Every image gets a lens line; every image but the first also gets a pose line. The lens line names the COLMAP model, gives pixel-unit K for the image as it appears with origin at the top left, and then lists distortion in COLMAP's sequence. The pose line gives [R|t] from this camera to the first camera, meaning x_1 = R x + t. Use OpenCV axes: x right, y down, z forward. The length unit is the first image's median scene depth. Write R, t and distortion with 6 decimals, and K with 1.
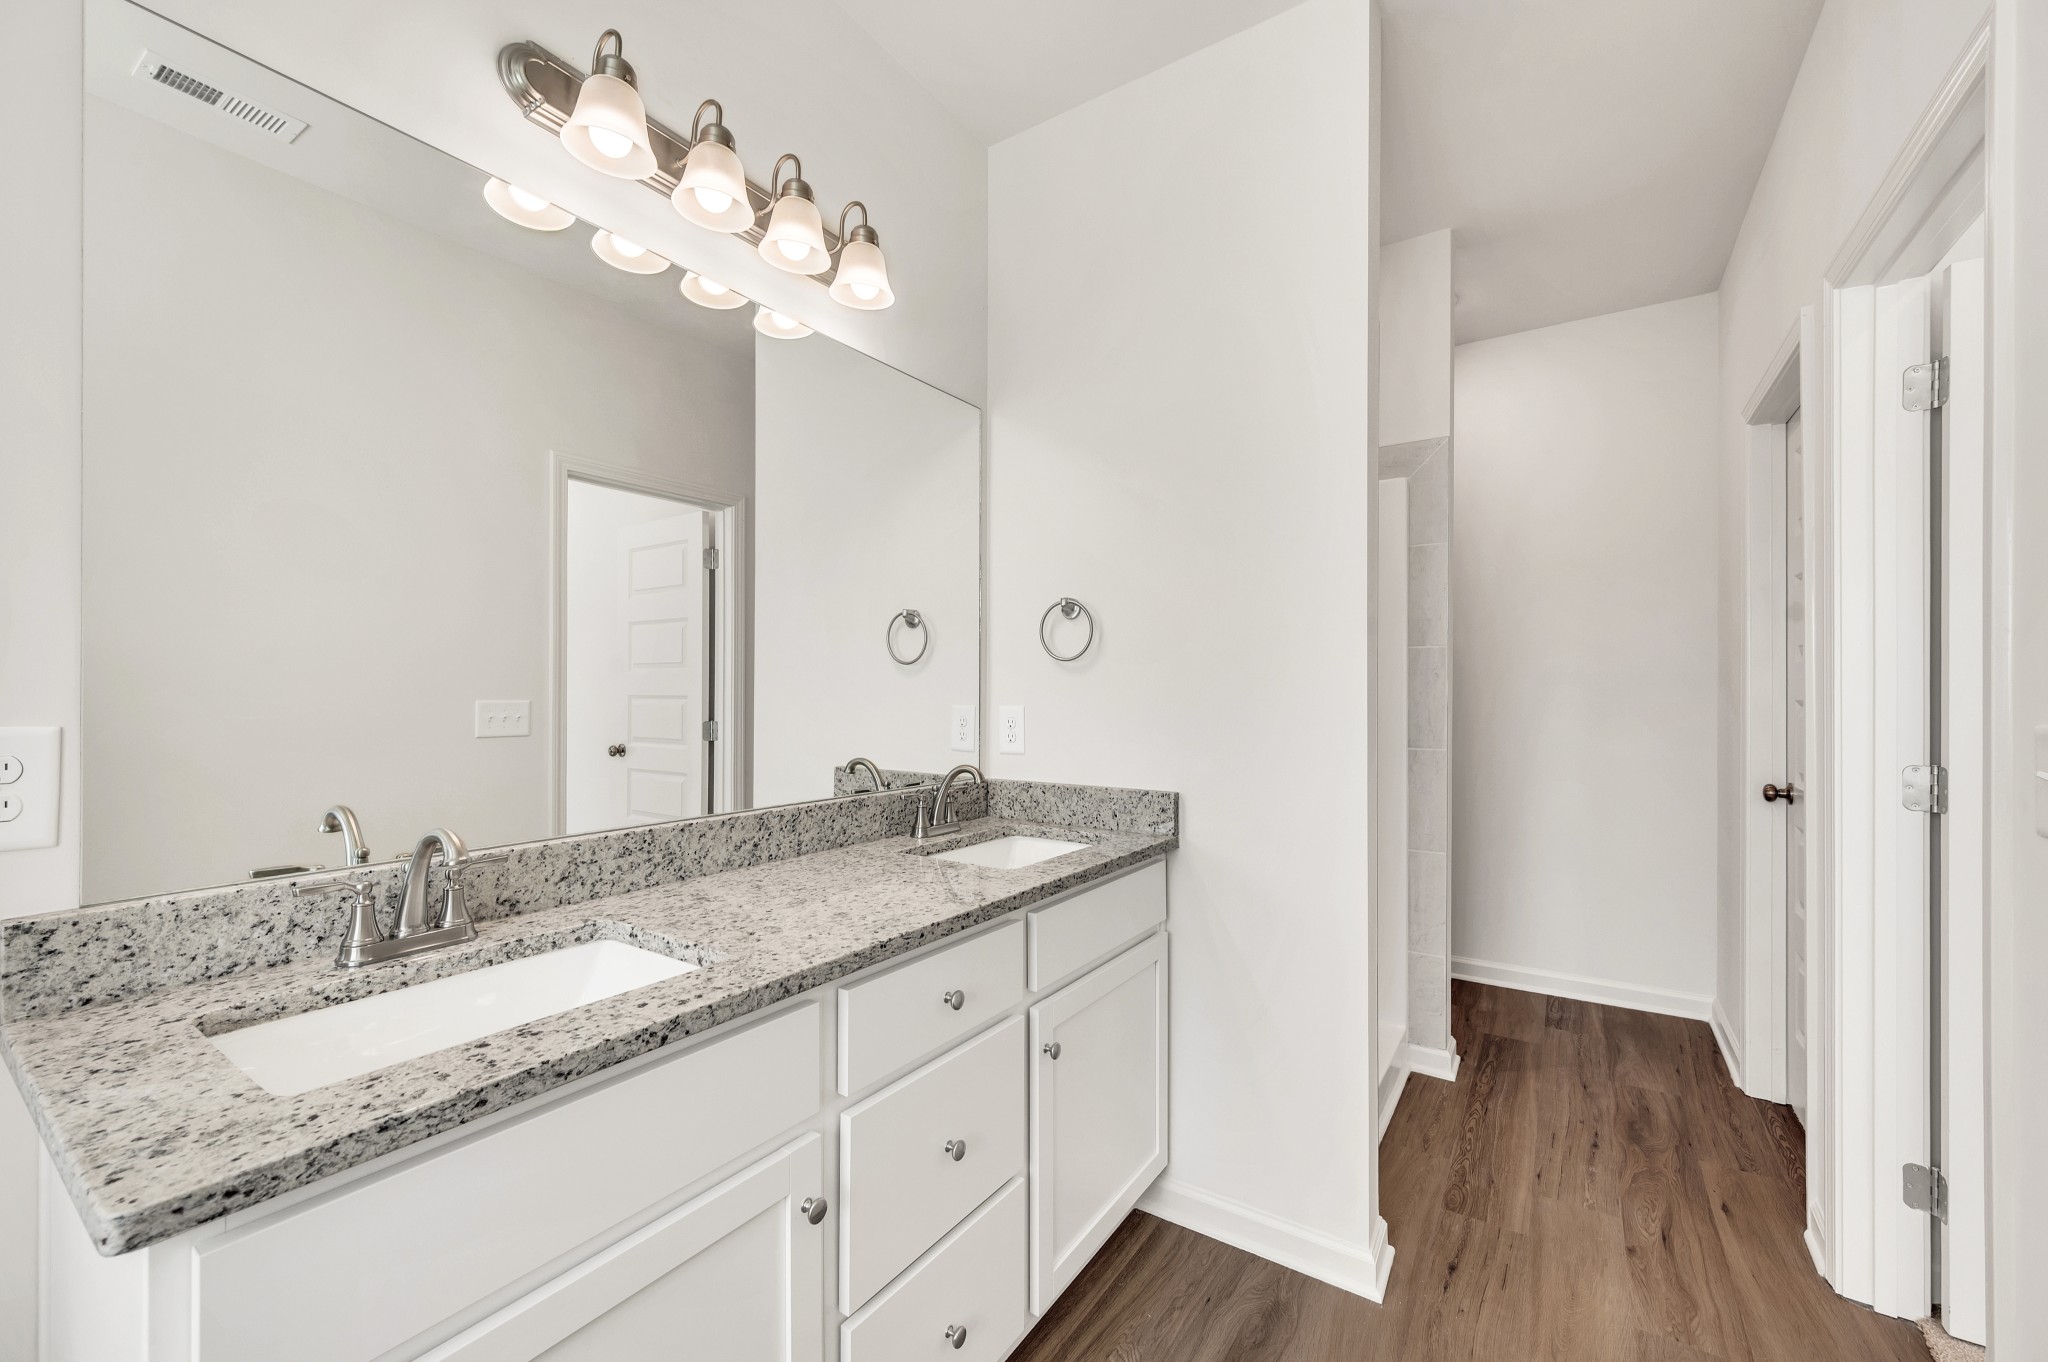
lens RADIAL K [[815.7, 0, 1029.6], [0, 815.7, 685.1], [0, 0, 1]] dist [-0.002963, -0.000192]
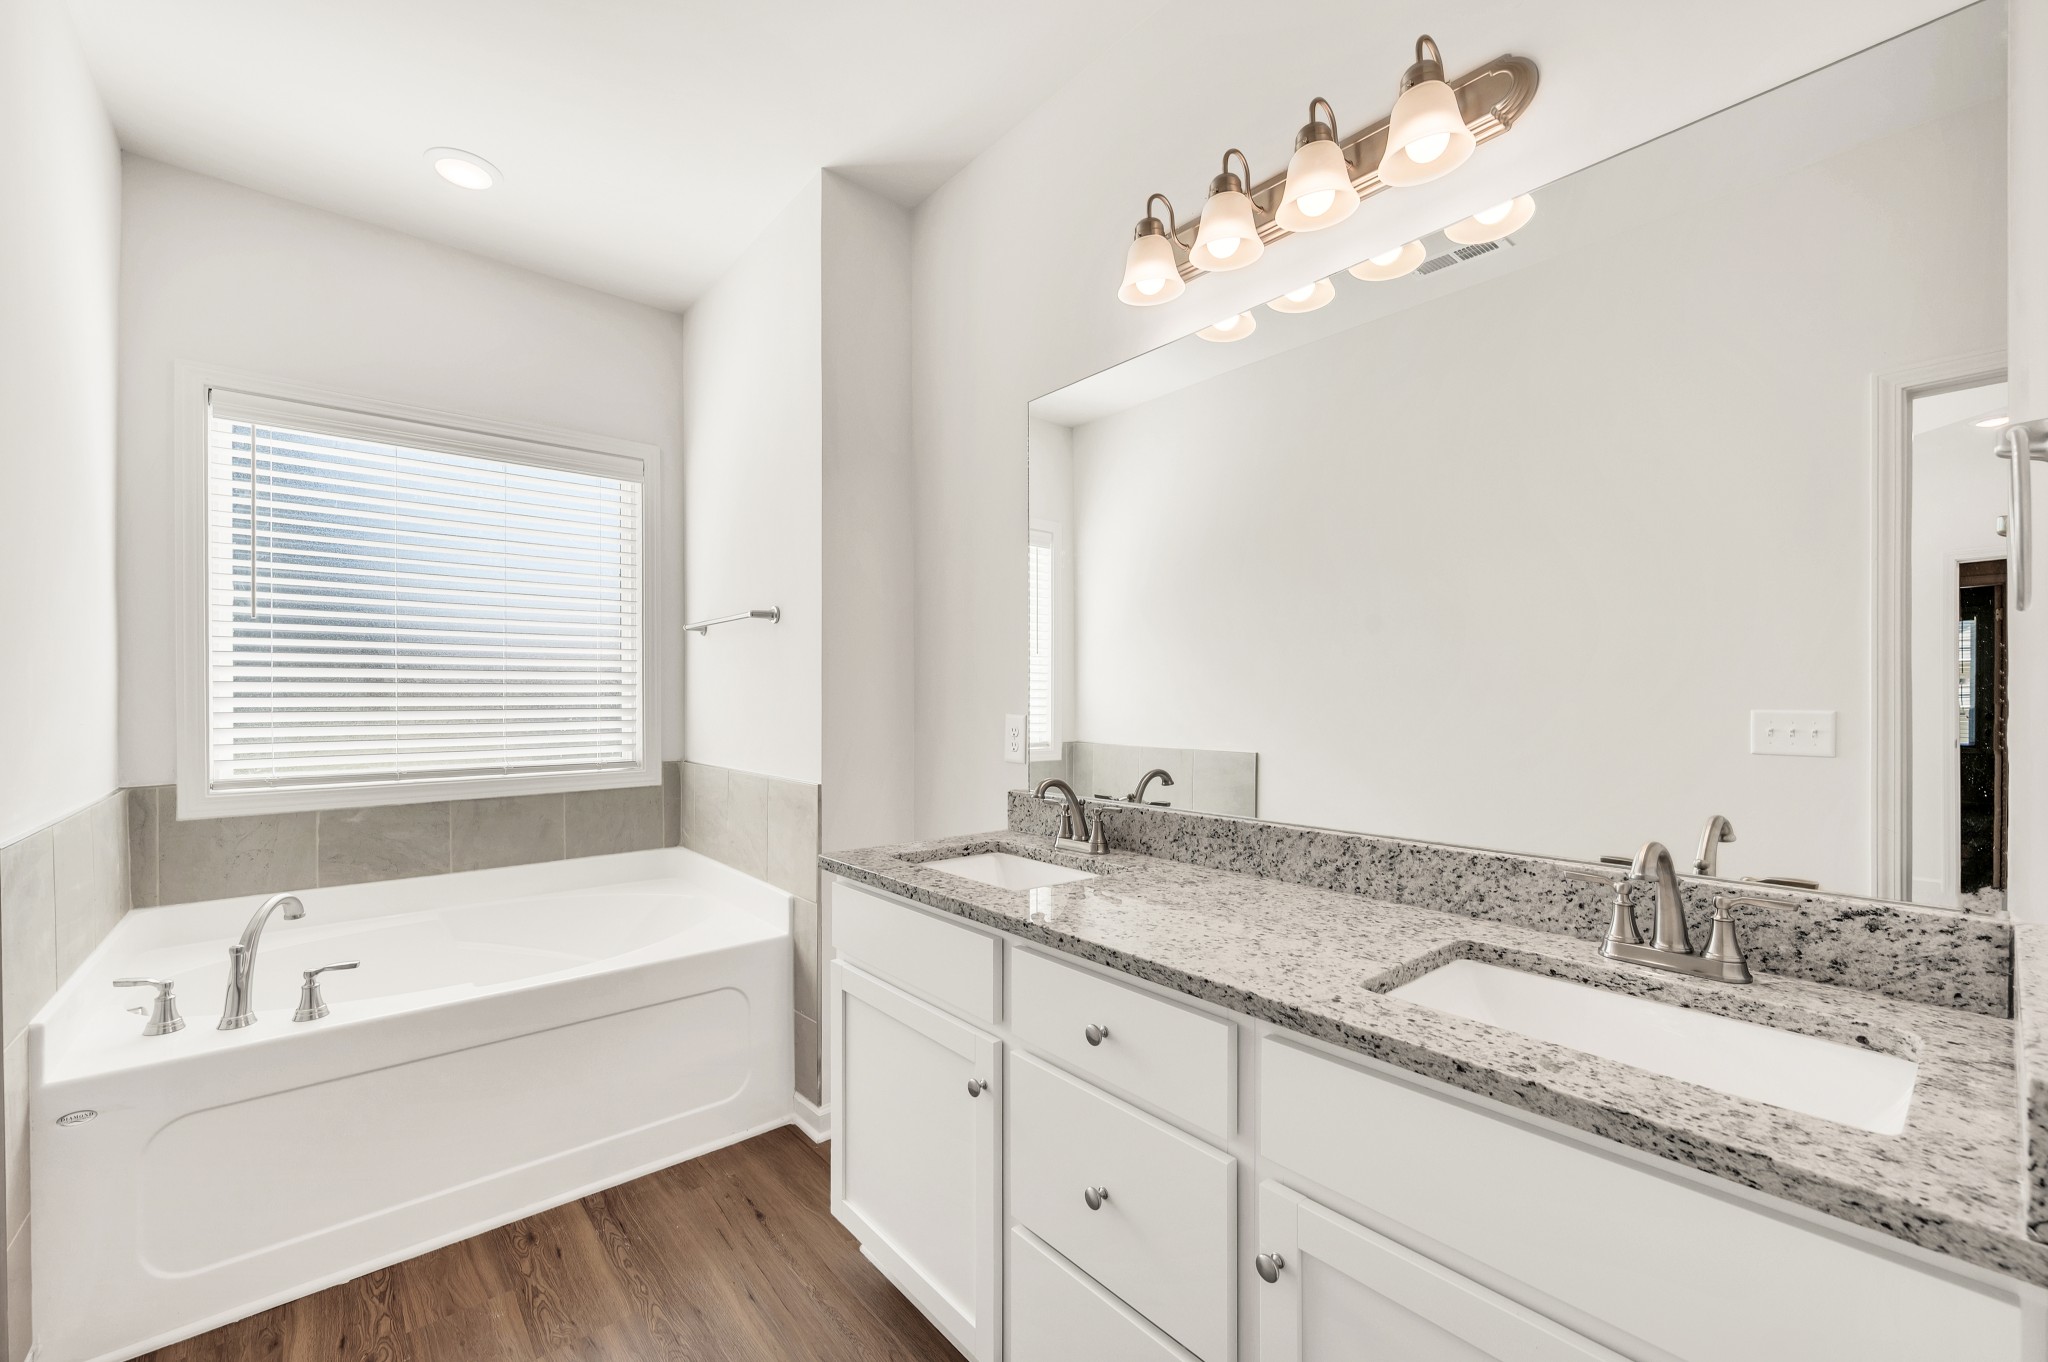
lens RADIAL K [[815.7, 0, 1026.5], [0, 815.7, 693.1], [0, 0, 1]] dist [-0.002963, -0.000192]
pose [[-0.266324, -0.005539, -0.963868, 0.695105], [0.009177, 0.999924, -0.008282, 0.002360], [0.963840, -0.011051, -0.266253, 0.981626]]
